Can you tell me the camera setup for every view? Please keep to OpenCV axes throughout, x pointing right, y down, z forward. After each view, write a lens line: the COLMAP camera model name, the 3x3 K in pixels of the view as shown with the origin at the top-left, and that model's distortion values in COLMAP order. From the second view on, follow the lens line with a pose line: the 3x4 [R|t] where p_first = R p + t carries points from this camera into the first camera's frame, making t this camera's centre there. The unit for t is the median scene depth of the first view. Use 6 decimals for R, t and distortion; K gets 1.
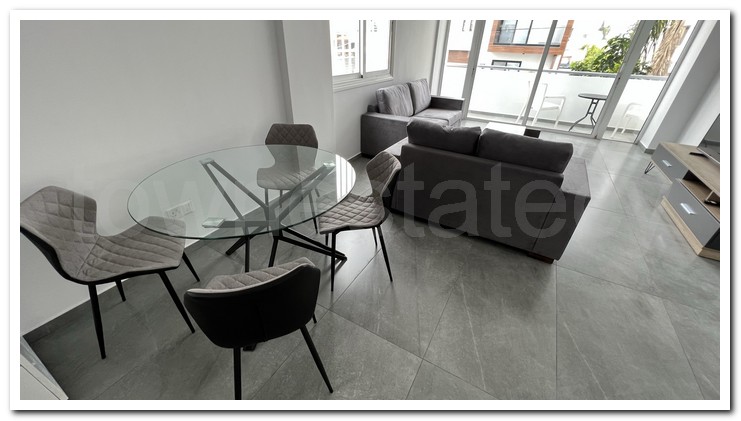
lens RADIAL K [[279.6, 0, 369.0], [0, 279.6, 210.7], [0, 0, 1]] dist [-0.003580, 0.001411]
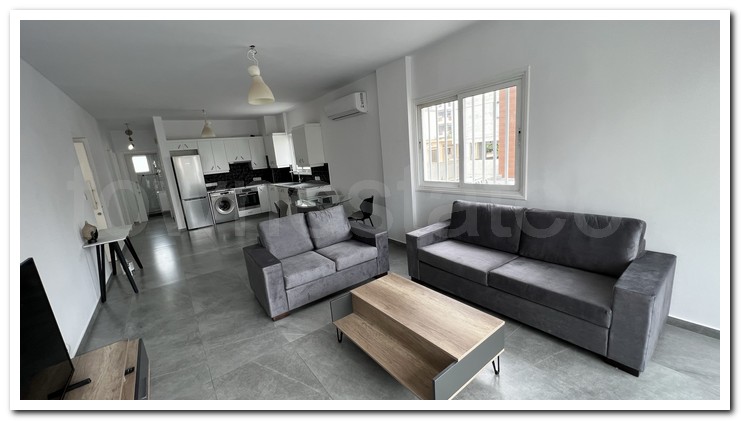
lens RADIAL K [[279.6, 0, 368.5], [0, 279.6, 209.3], [0, 0, 1]] dist [-0.003580, 0.001411]
pose [[-0.390724, 0.199123, -0.898713, 1.001551], [-0.411809, 0.835361, 0.364124, -0.614326], [0.823255, 0.512370, -0.244395, 0.970184]]
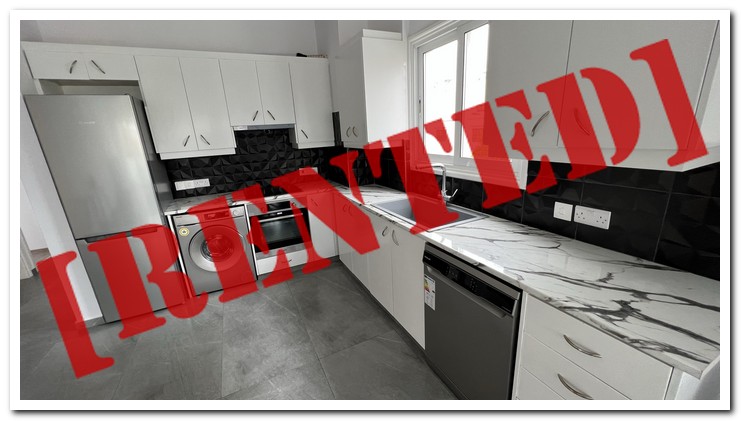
lens RADIAL K [[279.6, 0, 370.0], [0, 279.6, 209.1], [0, 0, 1]] dist [-0.003580, 0.001411]
pose [[-0.552784, 0.235286, -0.799419, -0.098771], [-0.398911, 0.767543, 0.501744, -0.061392], [0.731642, 0.596253, -0.330428, 0.056105]]
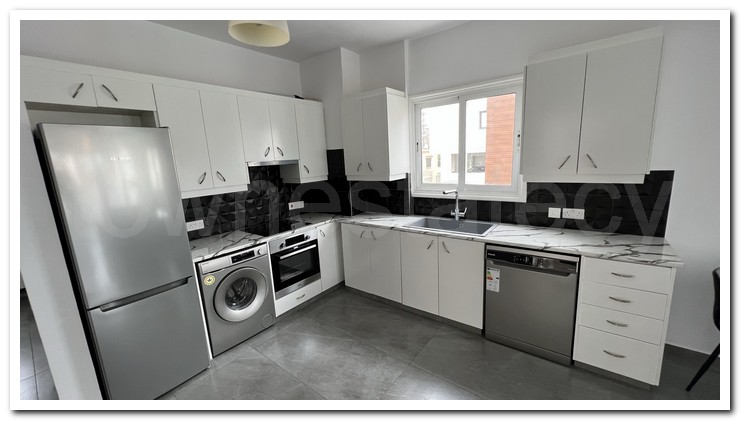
lens RADIAL K [[279.6, 0, 368.2], [0, 279.6, 210.2], [0, 0, 1]] dist [-0.003580, 0.001411]
pose [[-0.137948, 0.169593, -0.975812, 0.134353], [-0.474913, 0.853257, 0.215431, 0.091591], [0.869153, 0.493144, -0.037164, -0.231912]]
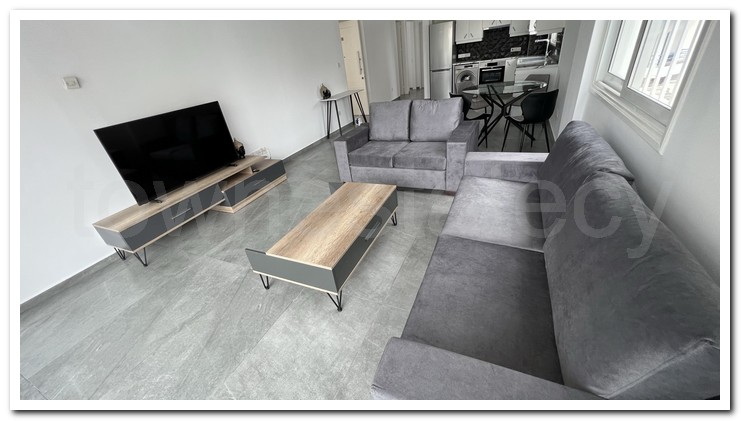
lens RADIAL K [[279.6, 0, 370.7], [0, 279.6, 210.8], [0, 0, 1]] dist [-0.003580, 0.001411]
pose [[-0.990115, 0.135759, -0.035242, 0.443752], [0.035844, 0.487834, 0.872200, -0.783378], [0.135601, 0.862315, -0.487878, 1.292469]]
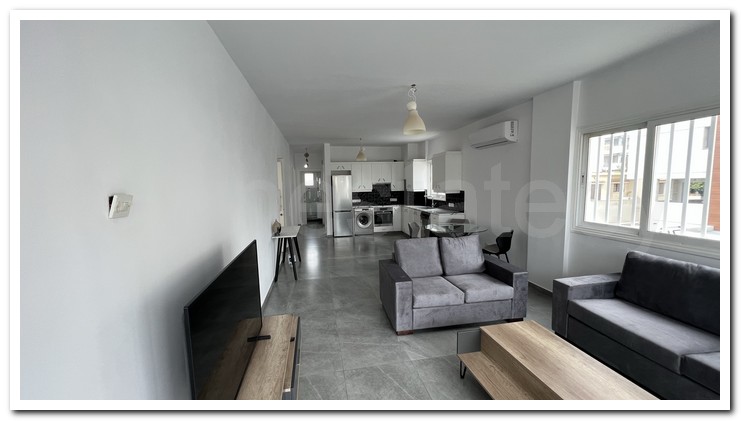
lens RADIAL K [[279.6, 0, 369.1], [0, 279.6, 209.9], [0, 0, 1]] dist [-0.003580, 0.001411]
pose [[-0.756498, 0.055160, -0.651666, 1.043884], [-0.337862, 0.820207, 0.461639, -0.614361], [0.559965, 0.569402, -0.601848, 0.960158]]
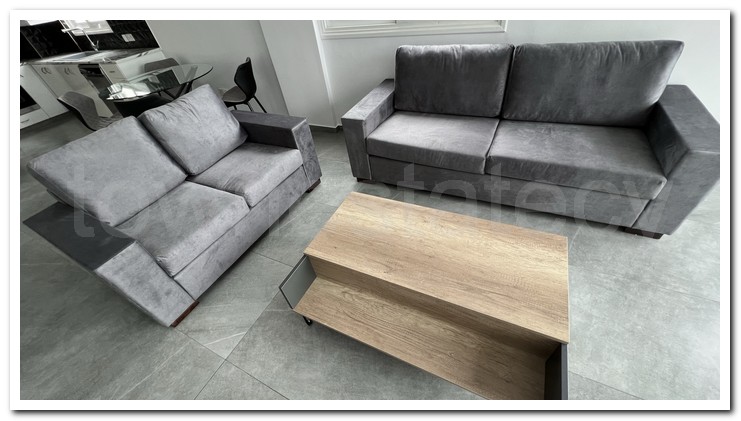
lens RADIAL K [[279.6, 0, 368.0], [0, 279.6, 209.0], [0, 0, 1]] dist [-0.003580, 0.001411]
pose [[0.062759, 0.639526, -0.766204, 0.720827], [-0.410537, 0.716300, 0.564246, -0.481959], [0.909682, 0.279143, 0.307503, 0.820745]]
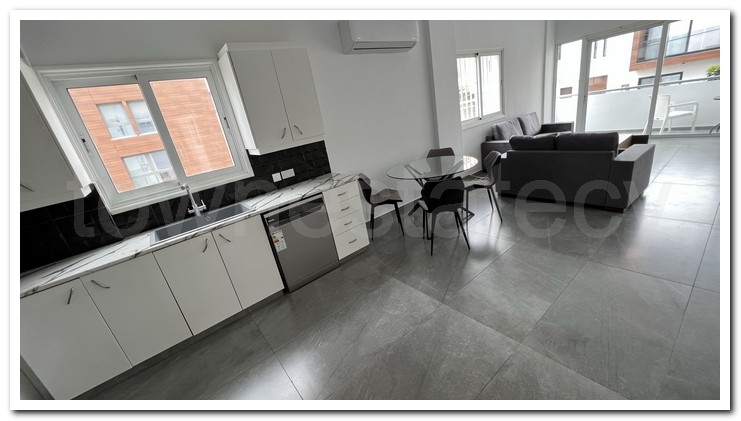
lens RADIAL K [[279.6, 0, 370.1], [0, 279.6, 209.7], [0, 0, 1]] dist [-0.003580, 0.001411]
pose [[0.911524, -0.046082, -0.408658, 0.023139], [-0.025458, 0.985473, -0.167913, 0.257751], [0.410459, 0.163460, 0.897109, -0.489572]]
